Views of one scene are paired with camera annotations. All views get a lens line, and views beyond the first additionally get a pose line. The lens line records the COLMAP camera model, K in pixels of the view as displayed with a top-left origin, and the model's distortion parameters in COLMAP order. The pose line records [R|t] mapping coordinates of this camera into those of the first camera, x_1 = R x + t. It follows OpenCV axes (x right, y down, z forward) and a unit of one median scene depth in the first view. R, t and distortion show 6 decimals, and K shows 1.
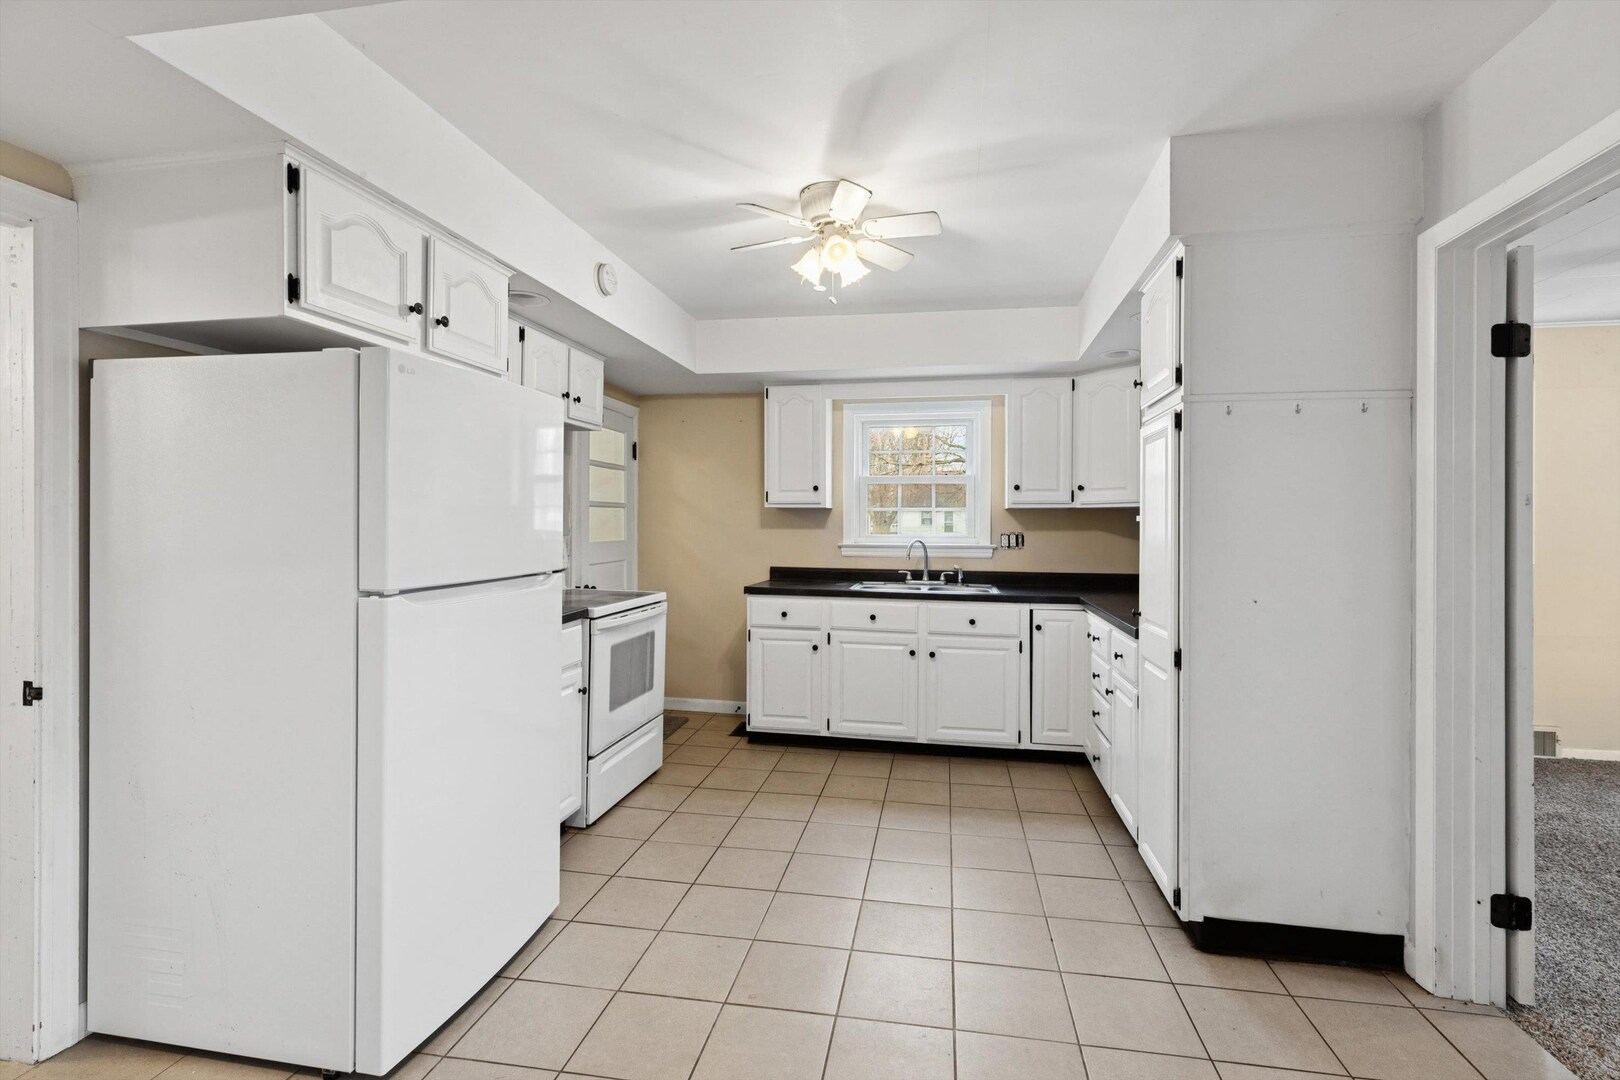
lens RADIAL K [[731.6, 0, 814.5], [0, 731.6, 523.8], [0, 0, 1]] dist [0.004401, -0.000027]
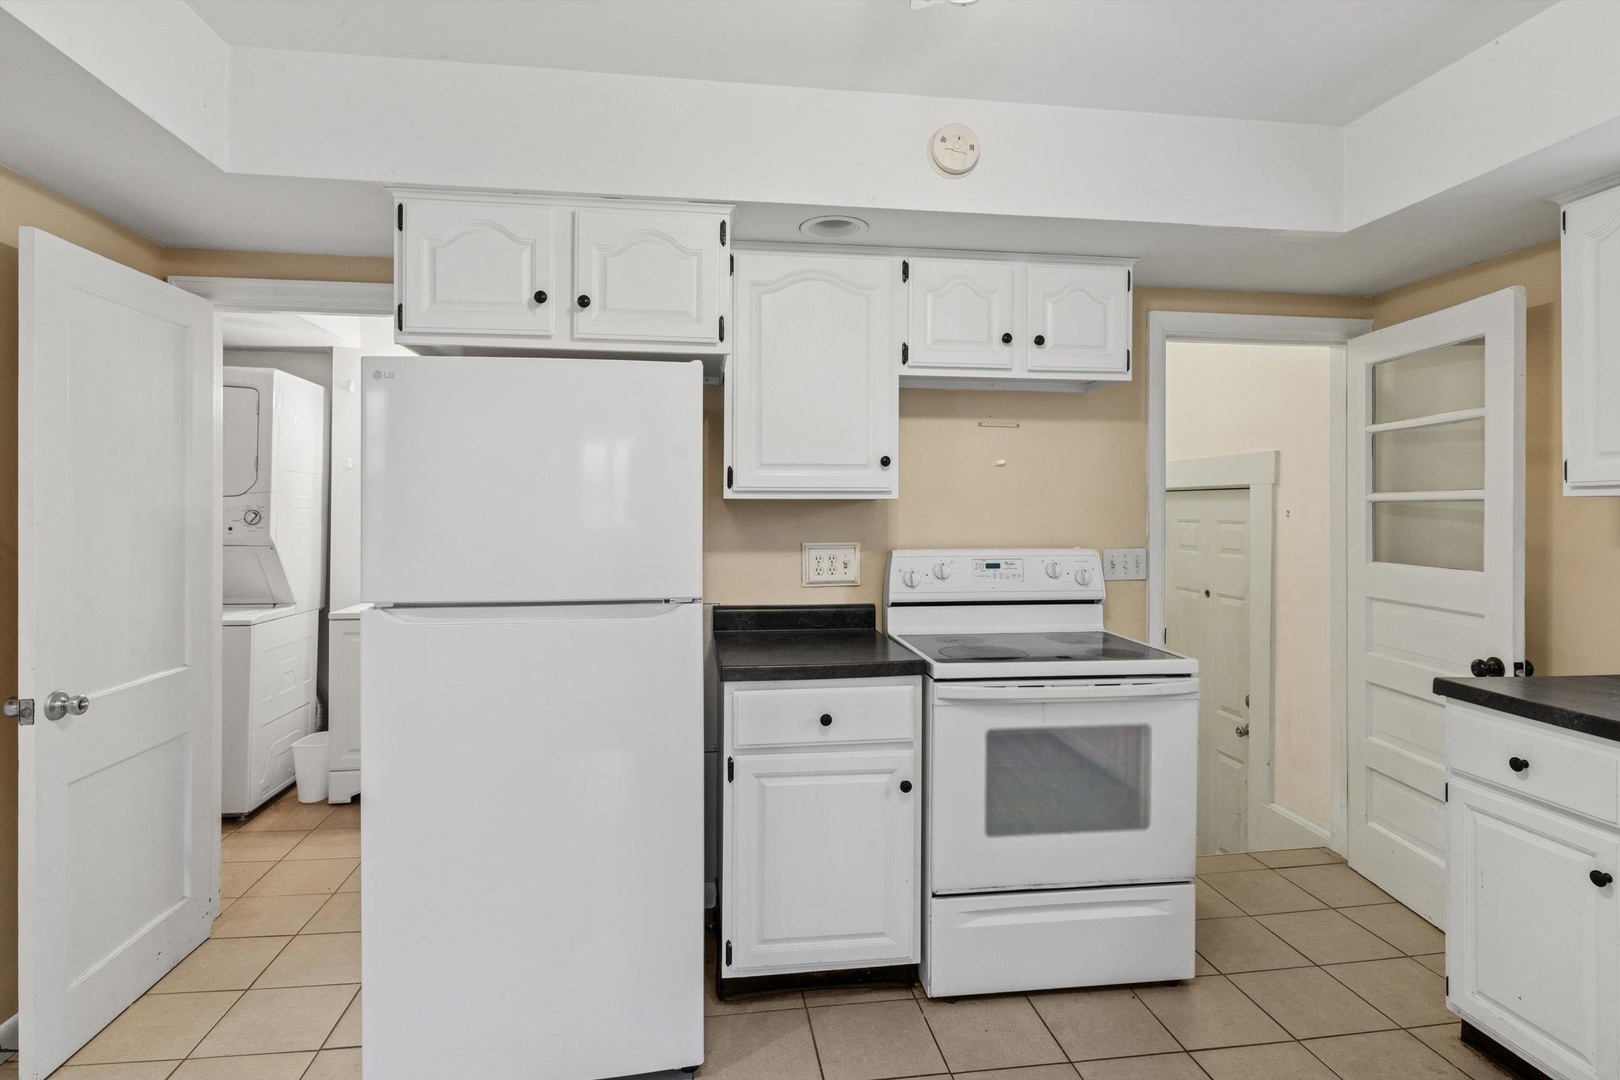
lens RADIAL K [[834.5, 0, 811.4], [0, 834.5, 498.8], [0, 0, 1]] dist [-0.003511, -0.000598]
pose [[0.312480, -0.013552, -0.949828, 0.273327], [-0.003690, 0.999873, -0.015480, -0.013495], [0.949917, 0.008342, 0.312390, 0.497168]]
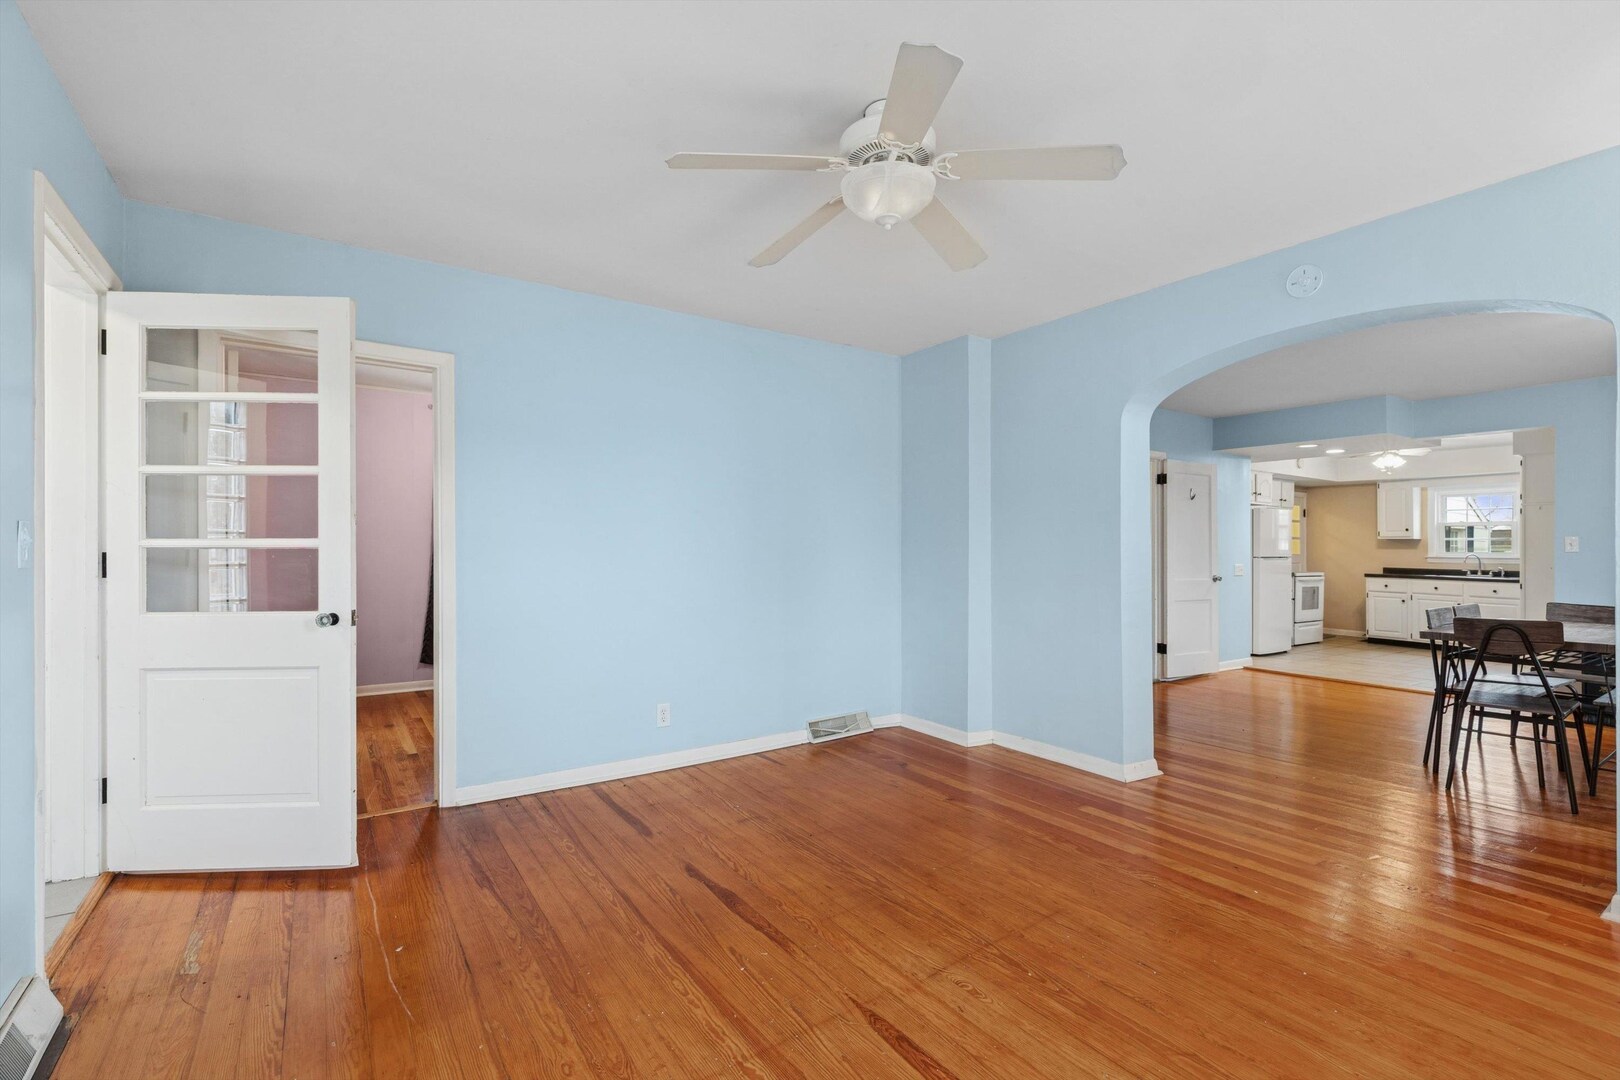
lens RADIAL K [[731.6, 0, 811.9], [0, 731.6, 538.4], [0, 0, 1]] dist [0.004401, -0.000027]
pose [[0.700176, -0.009671, -0.713905, 0.342492], [-0.004670, 0.999825, -0.018124, 0.025688], [0.713955, 0.016024, 0.700008, -1.896912]]
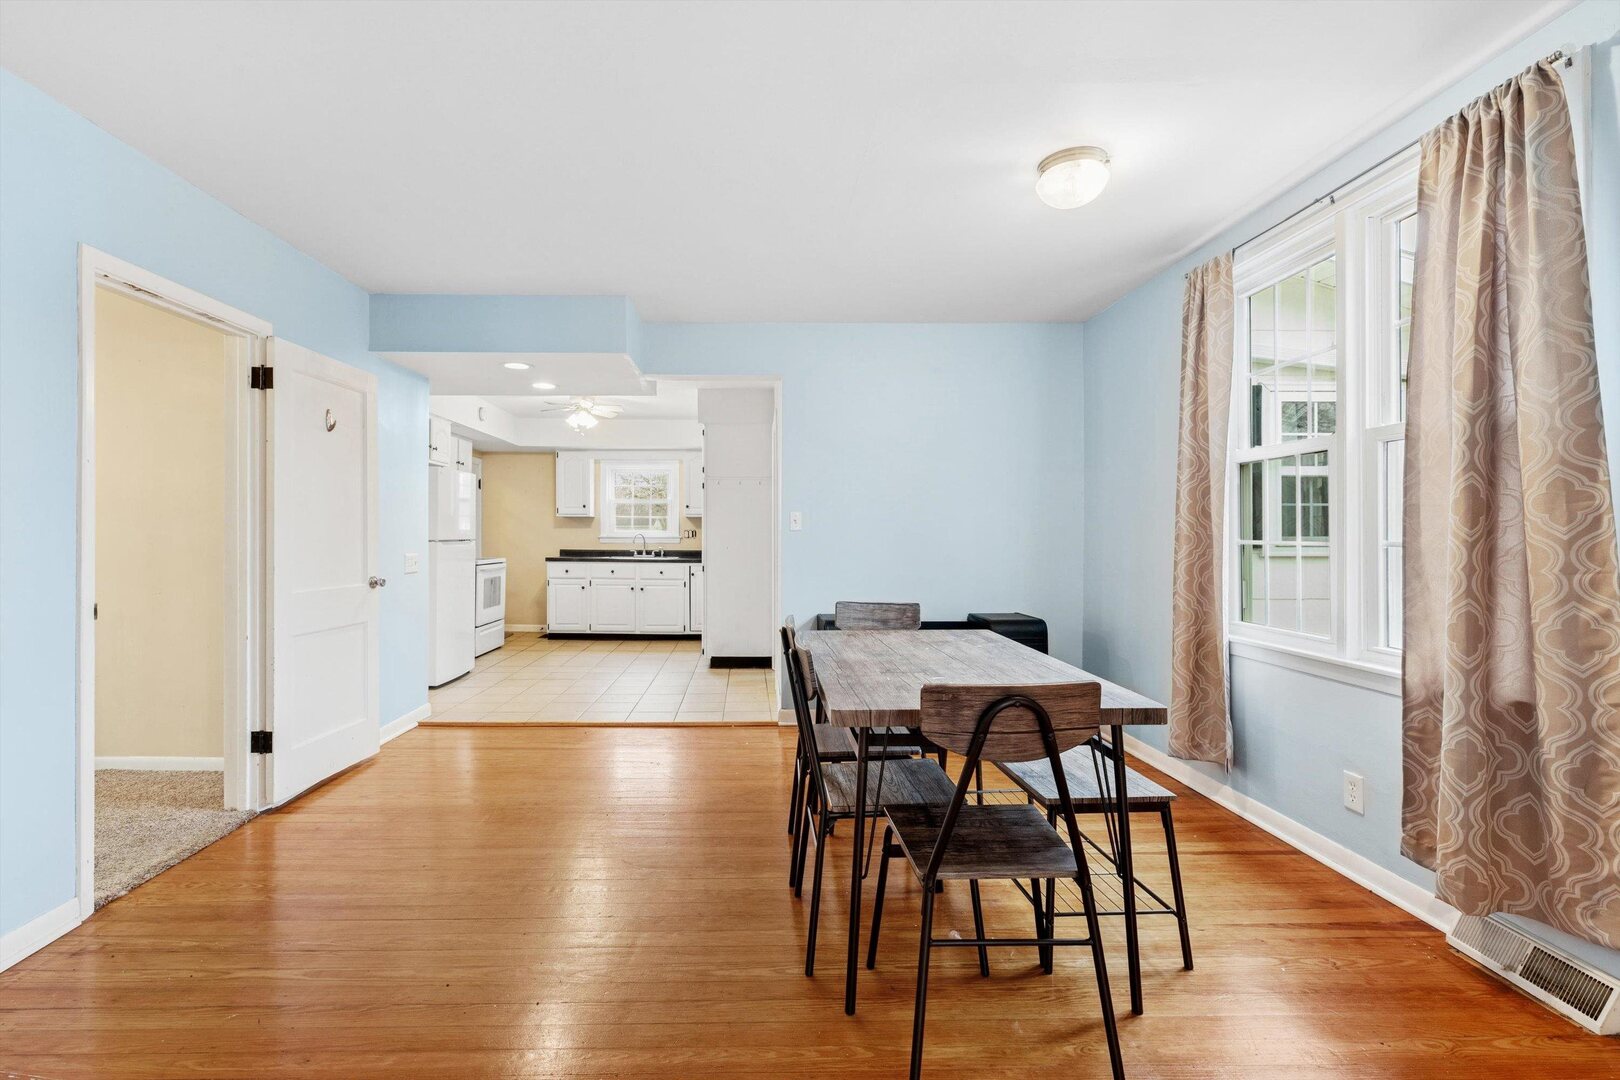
lens RADIAL K [[759.4, 0, 757.5], [0, 759.4, 533.8], [0, 0, 1]] dist [0.000404, 0.000120]
pose [[0.983935, -0.004895, 0.178461, 0.099691], [0.004759, 0.999988, 0.001190, 0.023689], [-0.178465, -0.000322, 0.983946, -1.101639]]
